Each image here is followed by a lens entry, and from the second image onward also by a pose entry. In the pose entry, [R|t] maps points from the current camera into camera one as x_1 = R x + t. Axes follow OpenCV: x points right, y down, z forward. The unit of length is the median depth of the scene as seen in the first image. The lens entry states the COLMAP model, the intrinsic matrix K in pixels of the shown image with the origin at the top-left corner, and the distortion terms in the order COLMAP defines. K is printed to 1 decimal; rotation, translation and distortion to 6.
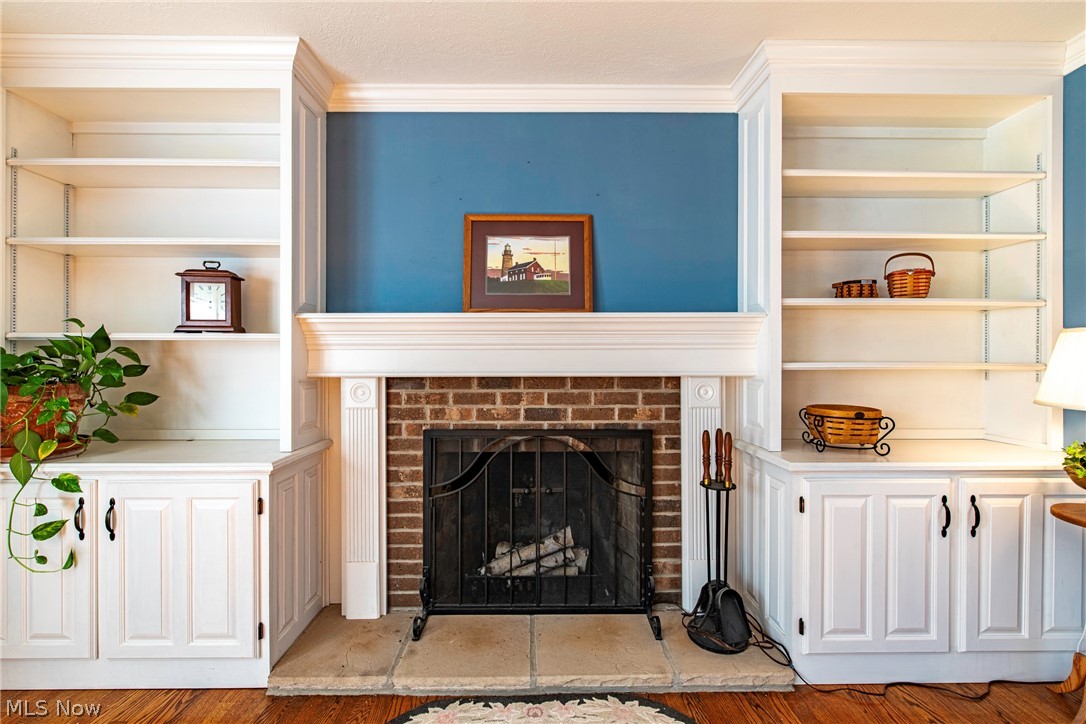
lens RADIAL K [[476.5, 0, 533.9], [0, 476.5, 363.7], [0, 0, 1]] dist [0.000335, 0.001081]
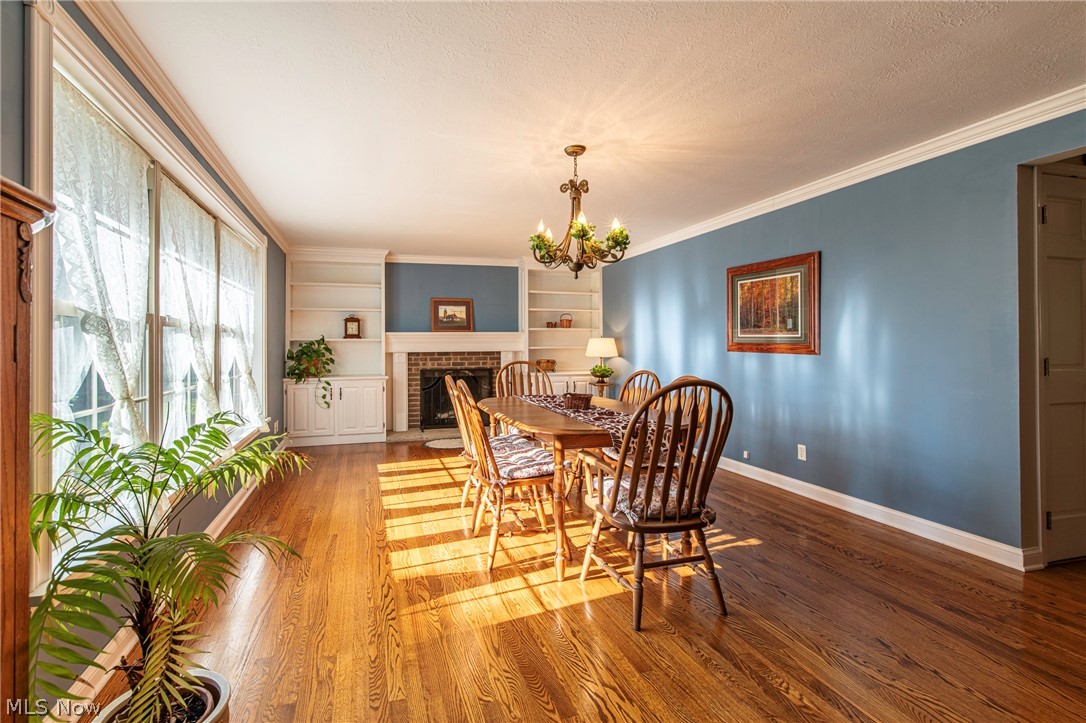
lens RADIAL K [[476.5, 0, 513.4], [0, 476.5, 343.0], [0, 0, 1]] dist [0.000335, 0.001081]
pose [[0.951973, -0.004192, 0.306152, -0.589018], [0.009782, 0.999812, -0.016726, 0.024587], [-0.306024, 0.018918, 0.951836, -2.070319]]
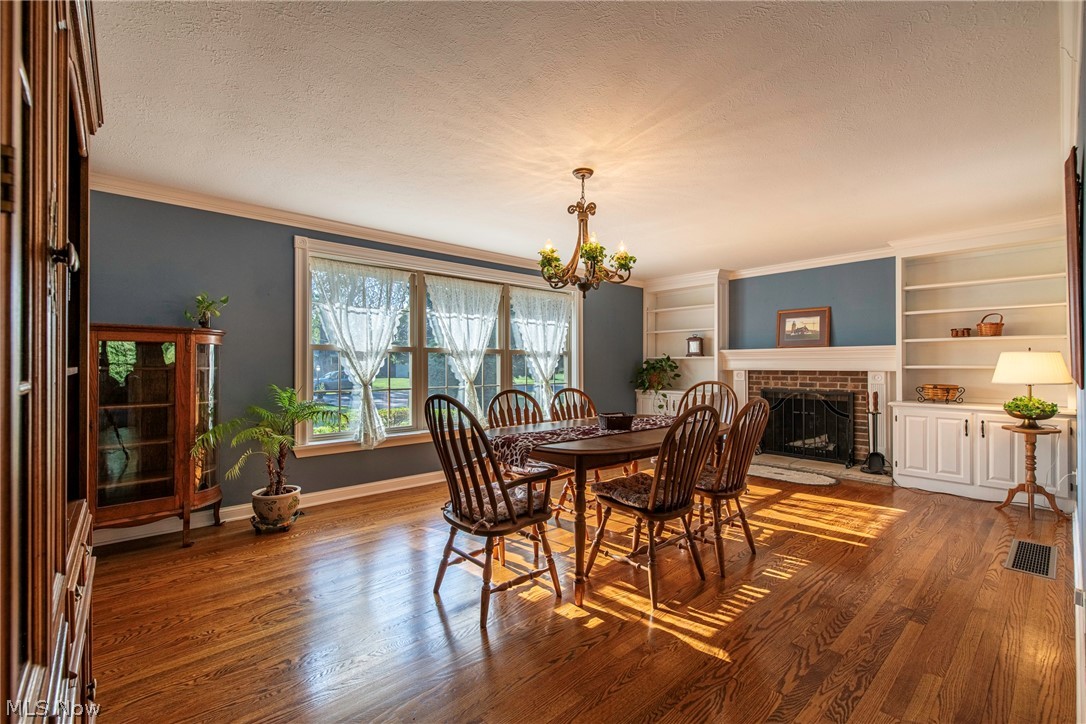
lens RADIAL K [[476.5, 0, 557.5], [0, 476.5, 354.9], [0, 0, 1]] dist [0.000335, 0.001081]
pose [[0.699167, -0.013815, -0.714825, 0.950308], [-0.010269, 0.999516, -0.029361, 0.030951], [0.714885, 0.027869, 0.698687, -1.858359]]
